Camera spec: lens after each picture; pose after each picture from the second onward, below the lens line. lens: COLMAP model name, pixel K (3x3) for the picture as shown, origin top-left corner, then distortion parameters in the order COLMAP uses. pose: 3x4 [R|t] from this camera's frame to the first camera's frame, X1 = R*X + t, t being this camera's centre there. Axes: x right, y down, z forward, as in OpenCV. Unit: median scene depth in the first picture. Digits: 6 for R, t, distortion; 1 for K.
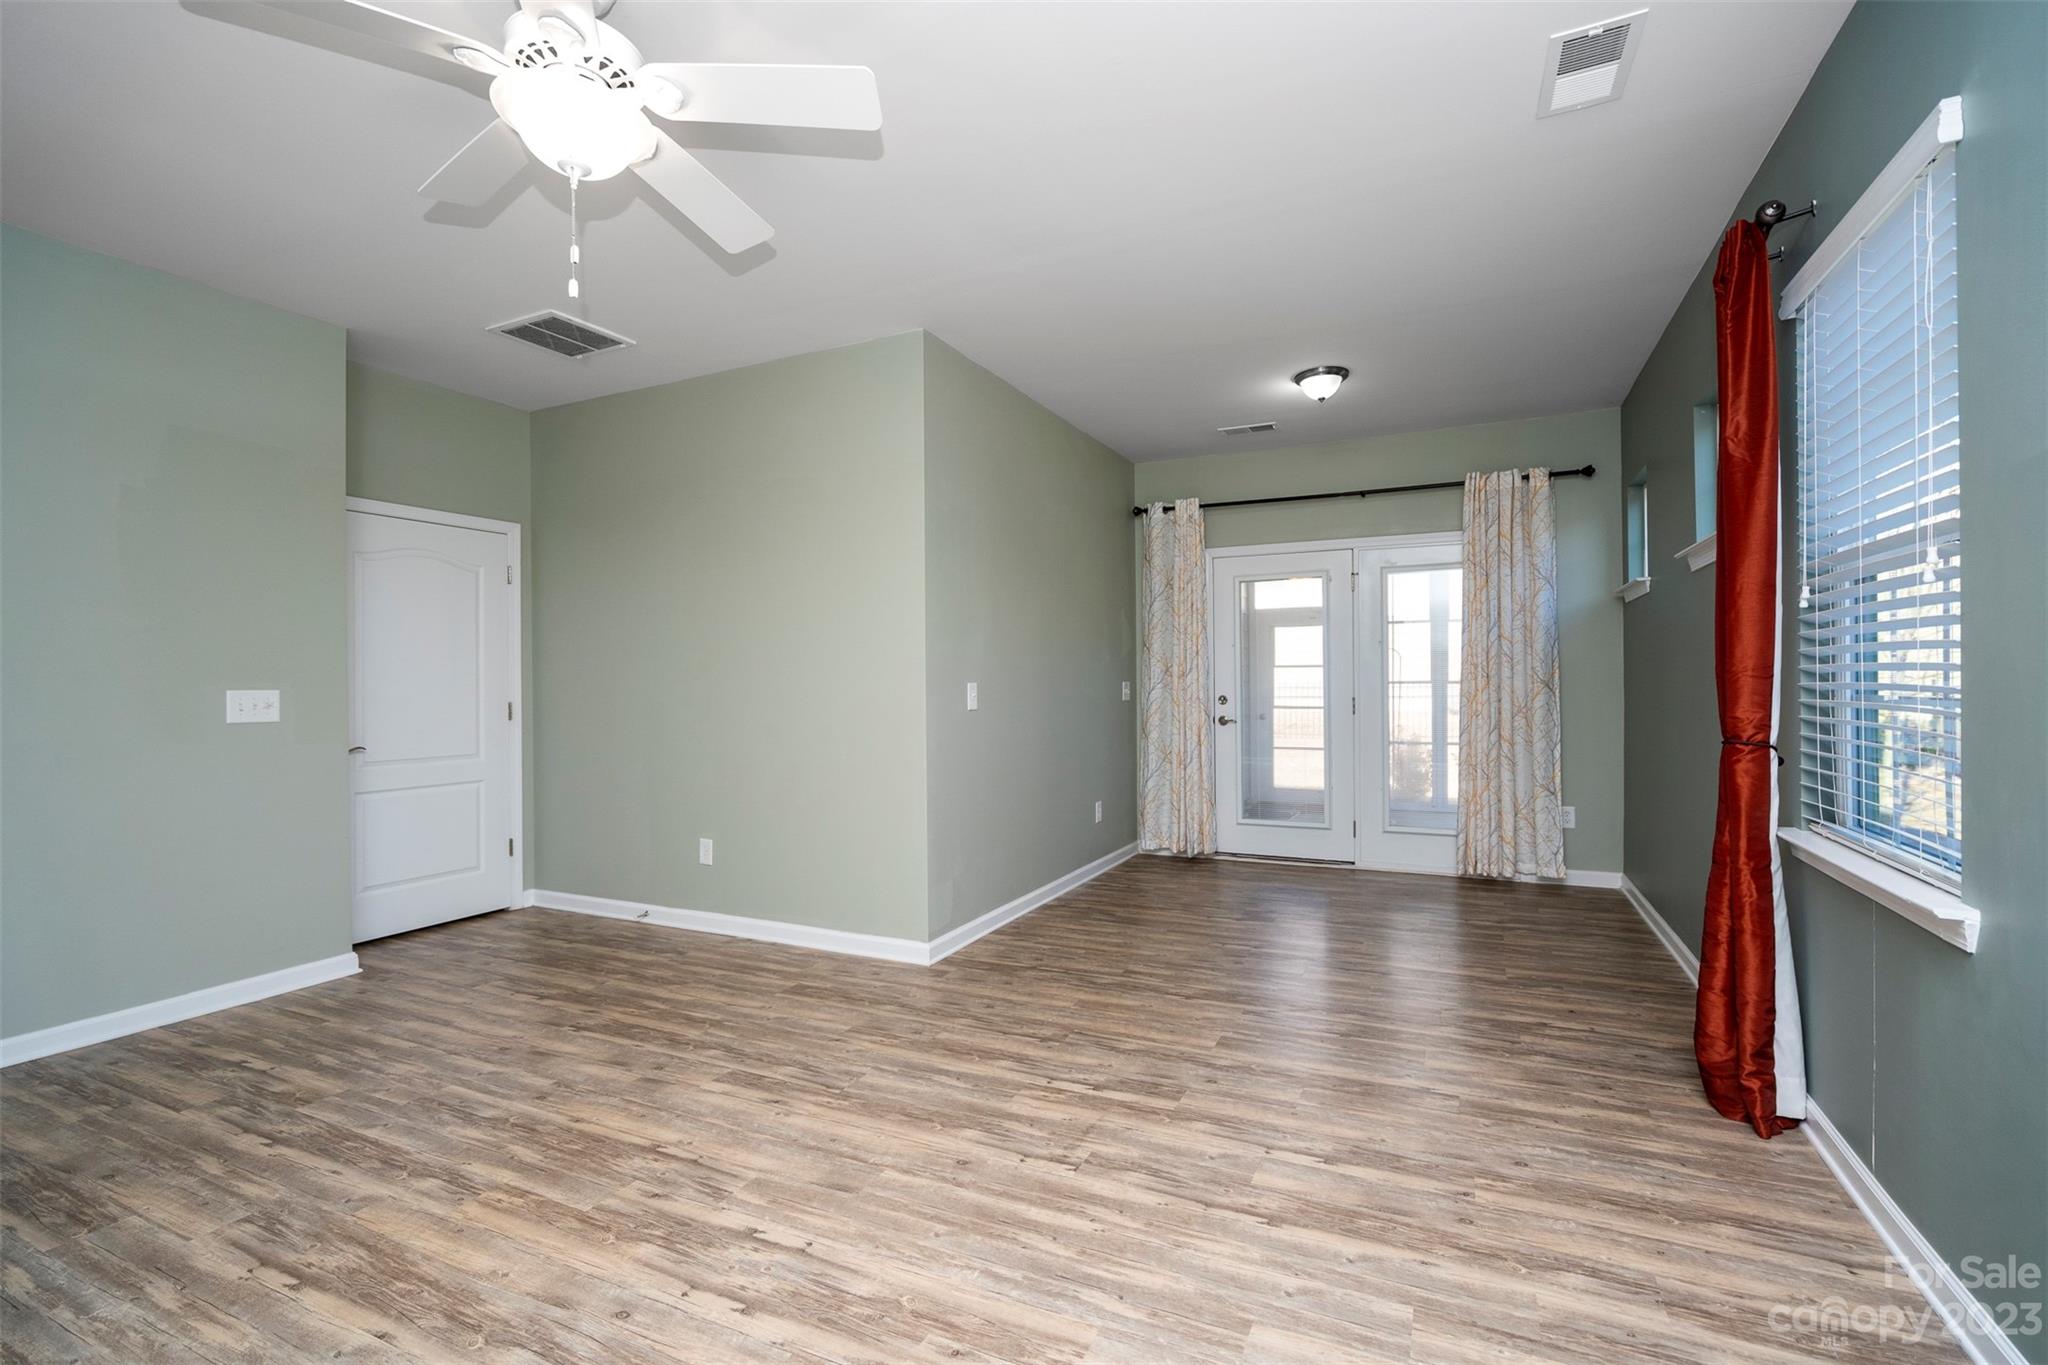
lens RADIAL K [[917.2, 0, 1025.1], [0, 917.2, 683.9], [0, 0, 1]] dist [-0.008398, 0.003001]
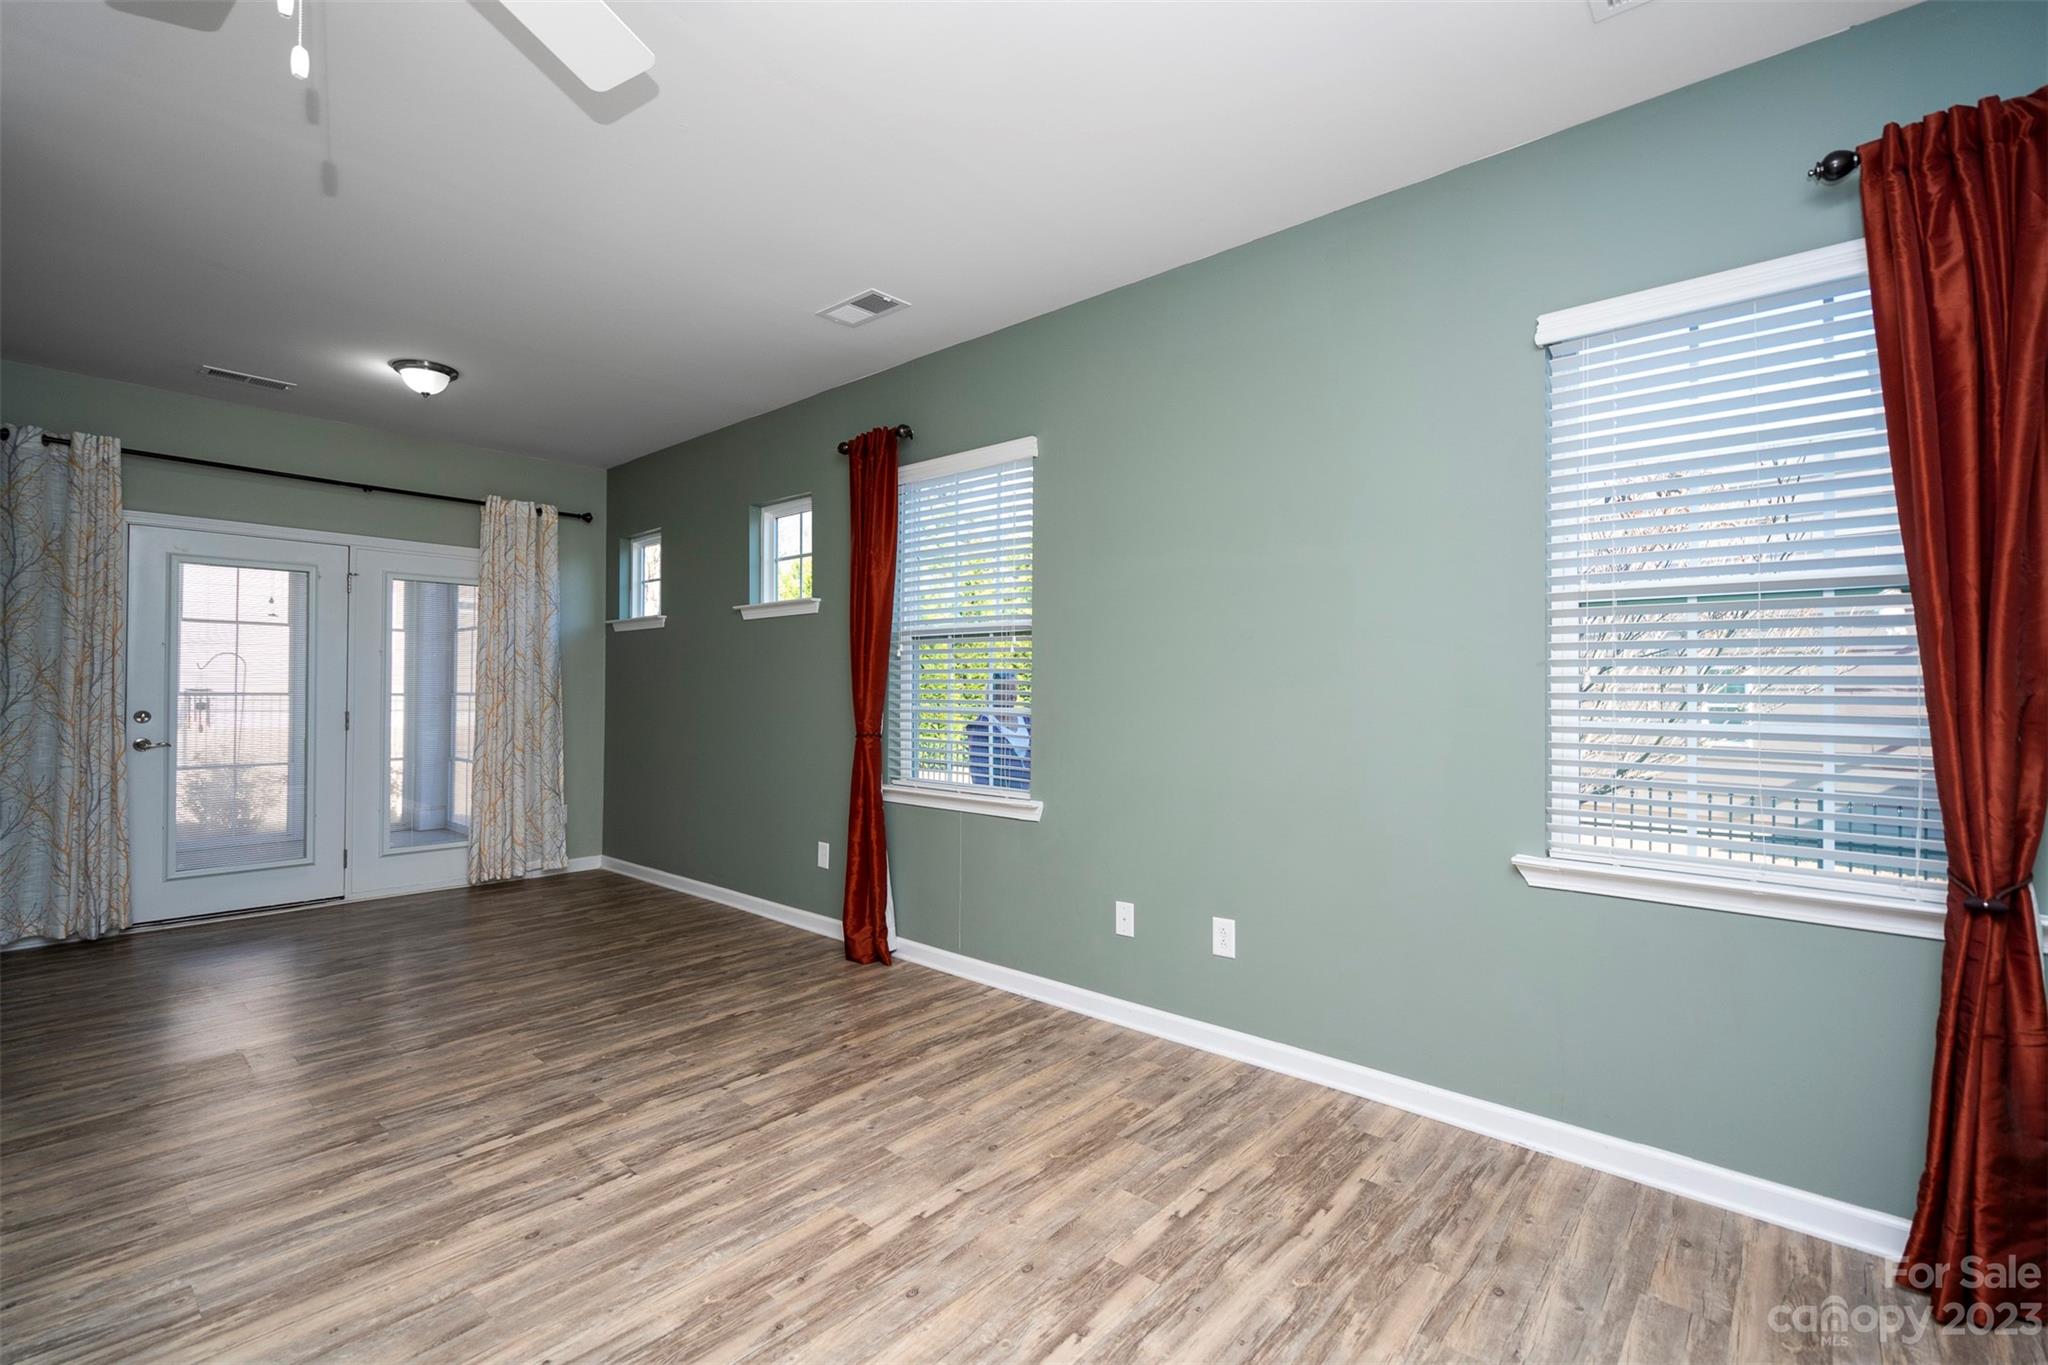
lens RADIAL K [[917.2, 0, 1029.3], [0, 917.2, 683.2], [0, 0, 1]] dist [-0.008398, 0.003001]
pose [[0.266913, 0.020090, 0.963511, -0.662027], [-0.006161, 0.999798, -0.019140, 0.000014], [-0.963701, -0.000827, 0.266983, 0.244112]]
